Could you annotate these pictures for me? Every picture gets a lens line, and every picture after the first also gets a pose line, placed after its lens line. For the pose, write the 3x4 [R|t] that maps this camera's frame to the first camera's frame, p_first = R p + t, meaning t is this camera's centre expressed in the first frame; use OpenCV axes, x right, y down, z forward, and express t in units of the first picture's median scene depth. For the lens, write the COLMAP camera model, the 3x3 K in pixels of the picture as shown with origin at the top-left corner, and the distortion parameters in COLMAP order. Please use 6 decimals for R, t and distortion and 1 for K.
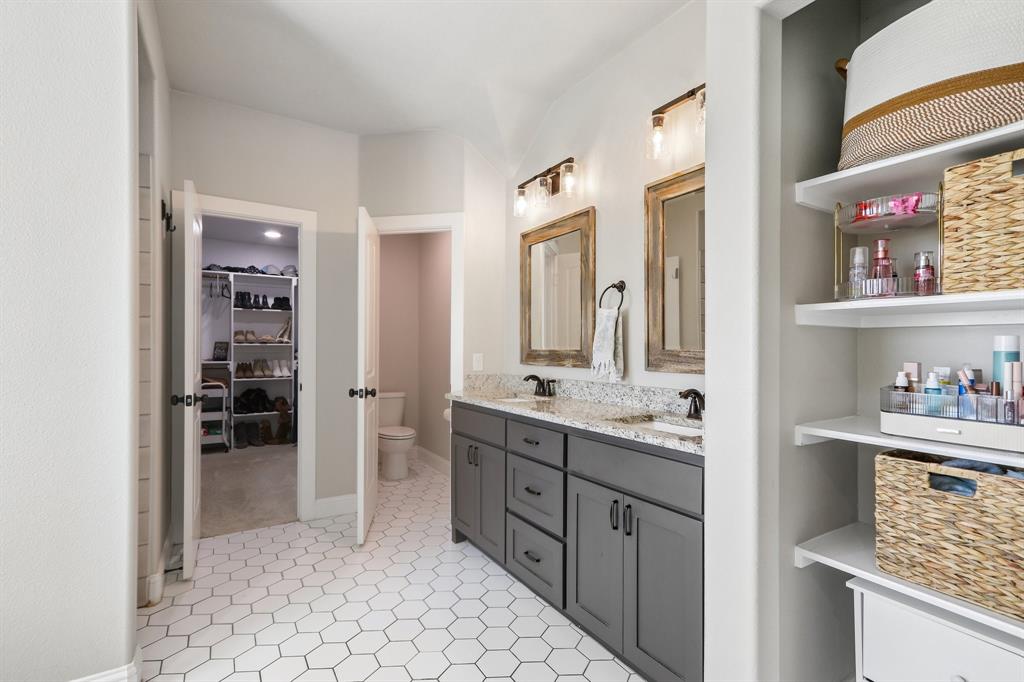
lens RADIAL K [[475.3, 0, 507.6], [0, 475.3, 345.8], [0, 0, 1]] dist [-0.016054, 0.003233]
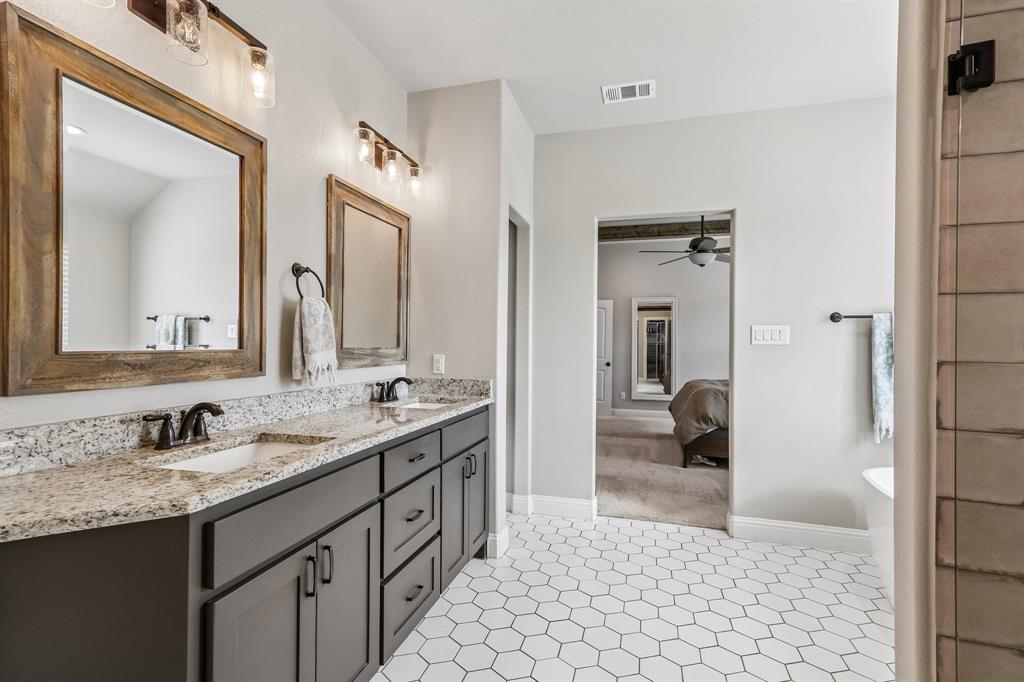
lens RADIAL K [[475.3, 0, 508.5], [0, 475.3, 342.5], [0, 0, 1]] dist [-0.016054, 0.003233]
pose [[-0.680368, -0.005243, 0.732852, -0.608459], [-0.013363, 0.999897, -0.005253, -0.002530], [-0.732749, -0.013367, -0.680368, 1.299971]]
